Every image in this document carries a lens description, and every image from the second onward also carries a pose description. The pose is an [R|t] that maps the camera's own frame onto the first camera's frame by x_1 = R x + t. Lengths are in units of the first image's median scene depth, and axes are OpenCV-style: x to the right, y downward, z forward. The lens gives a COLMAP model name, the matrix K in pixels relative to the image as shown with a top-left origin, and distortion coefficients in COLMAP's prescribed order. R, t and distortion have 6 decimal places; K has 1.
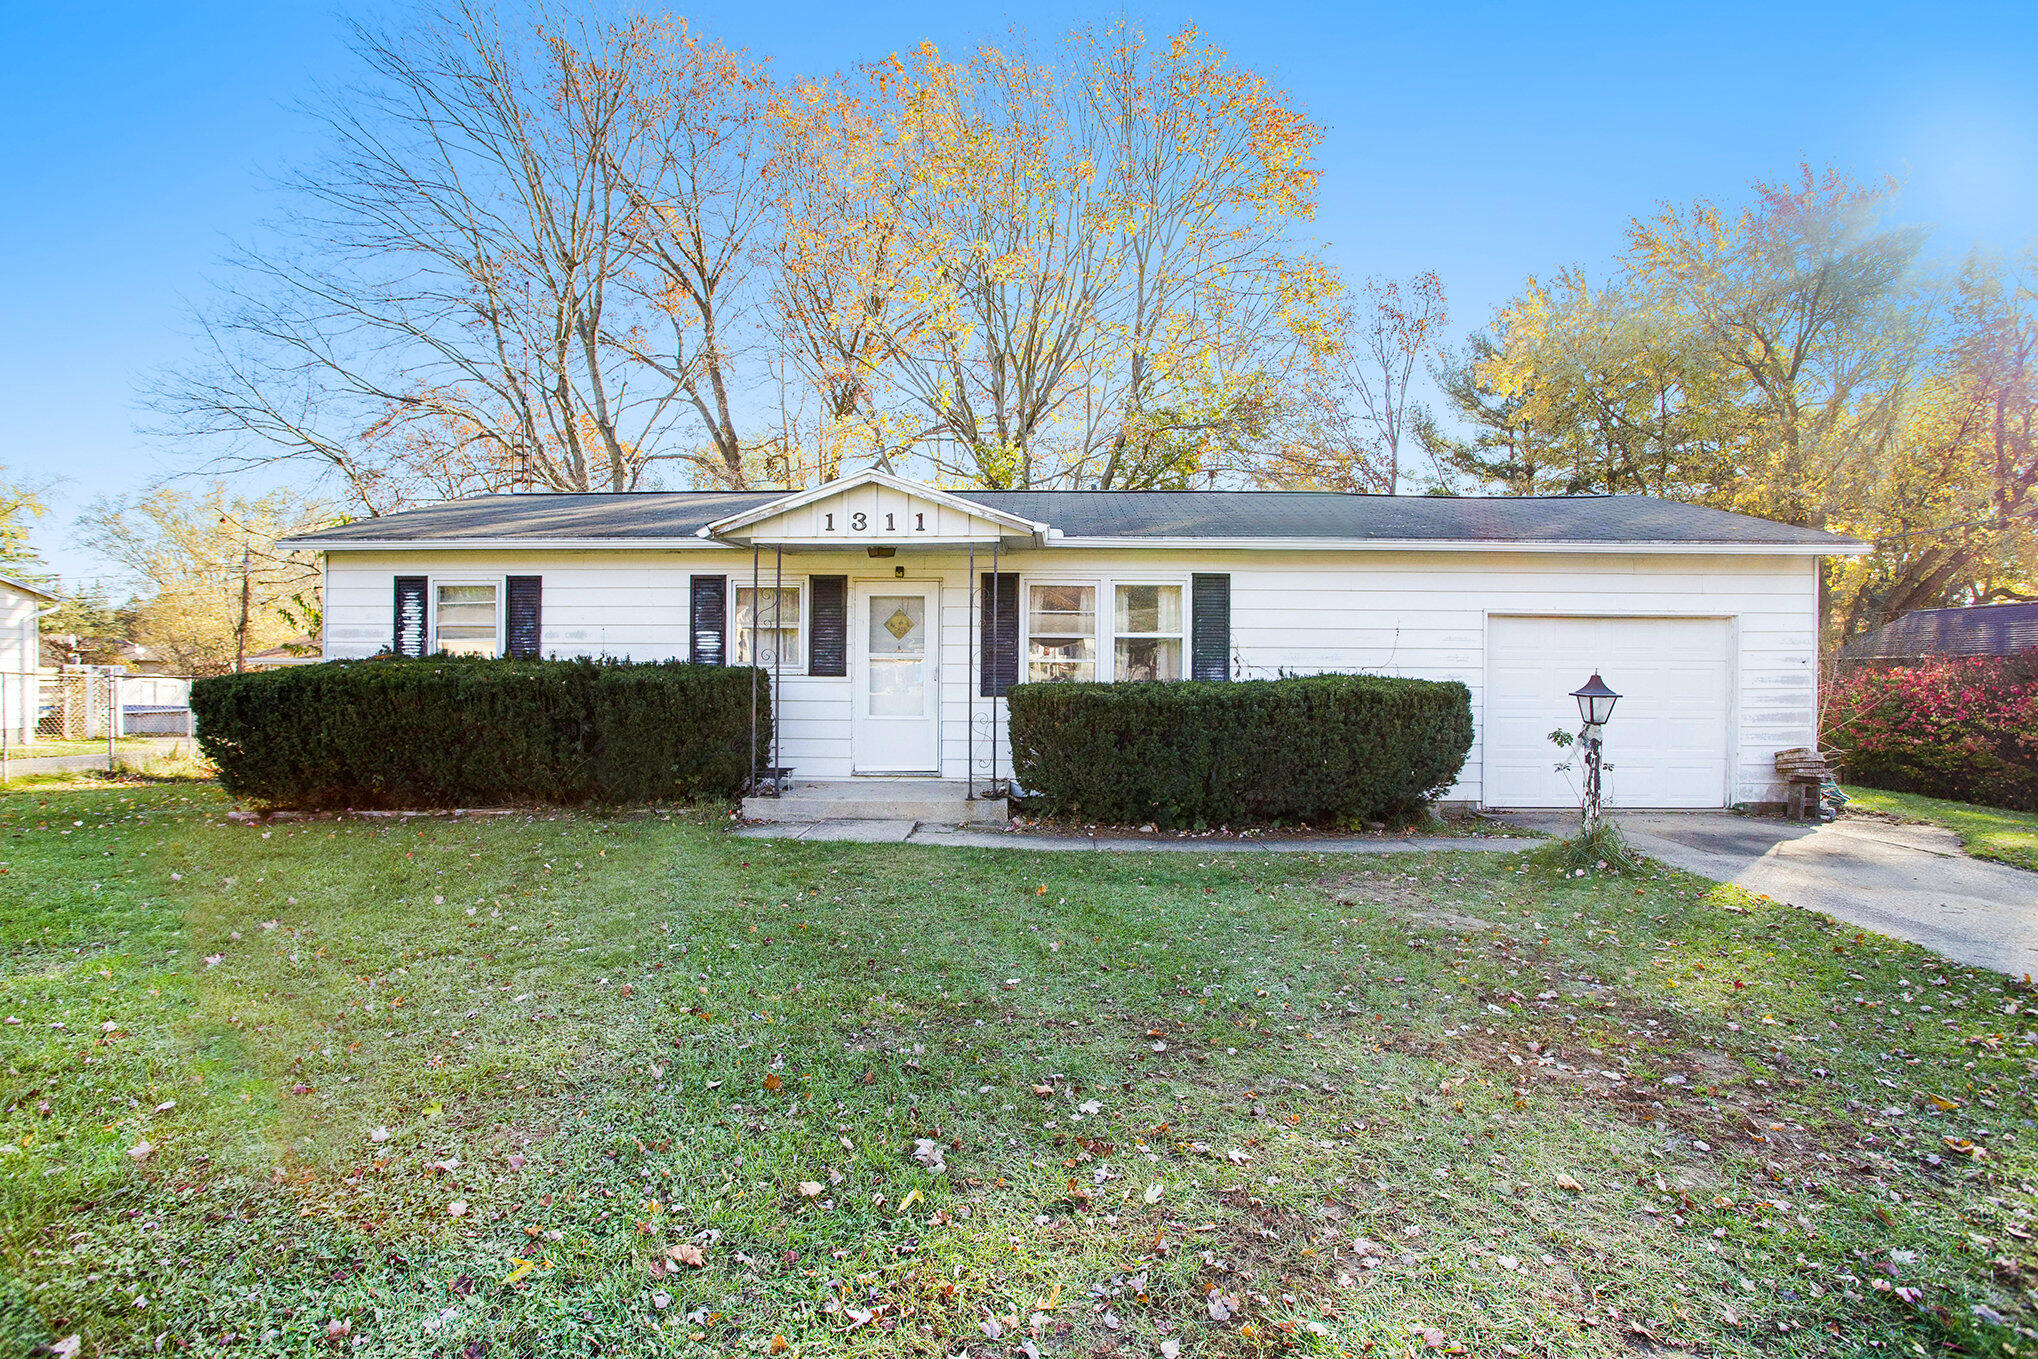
lens RADIAL K [[984.9, 0, 991.4], [0, 984.9, 679.6], [0, 0, 1]] dist [-0.064415, 0.020917]
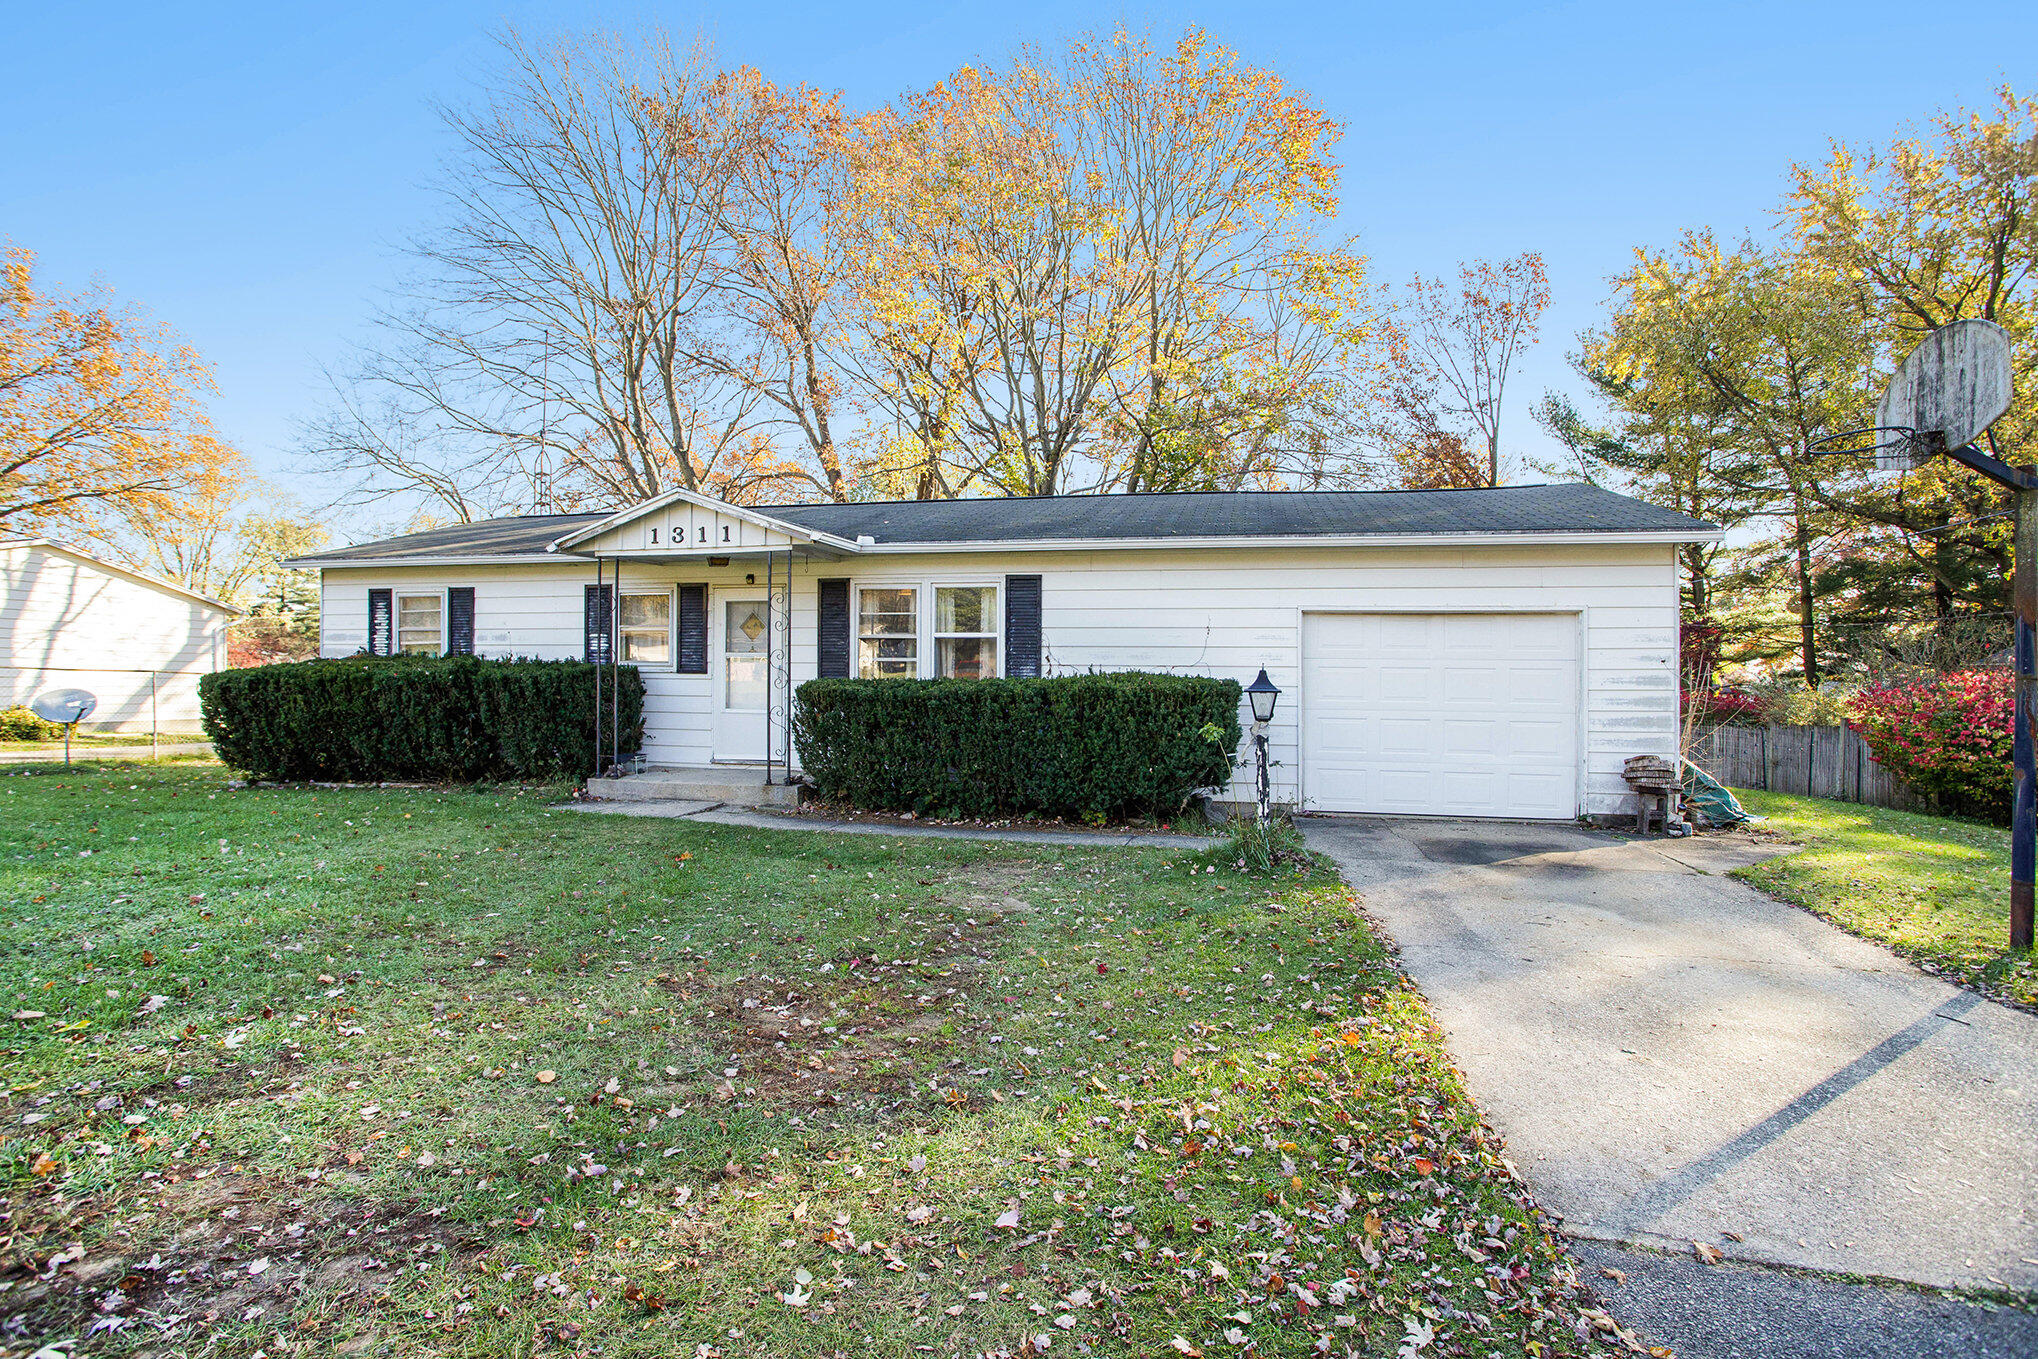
lens RADIAL K [[985.5, 0, 1018.2], [0, 985.5, 690.2], [0, 0, 1]] dist [-0.053951, 0.000400]
pose [[0.981614, 0.006633, -0.190761, 0.417078], [-0.006379, 0.999978, 0.001946, 0.011136], [0.190770, -0.000693, 0.981635, -0.020577]]
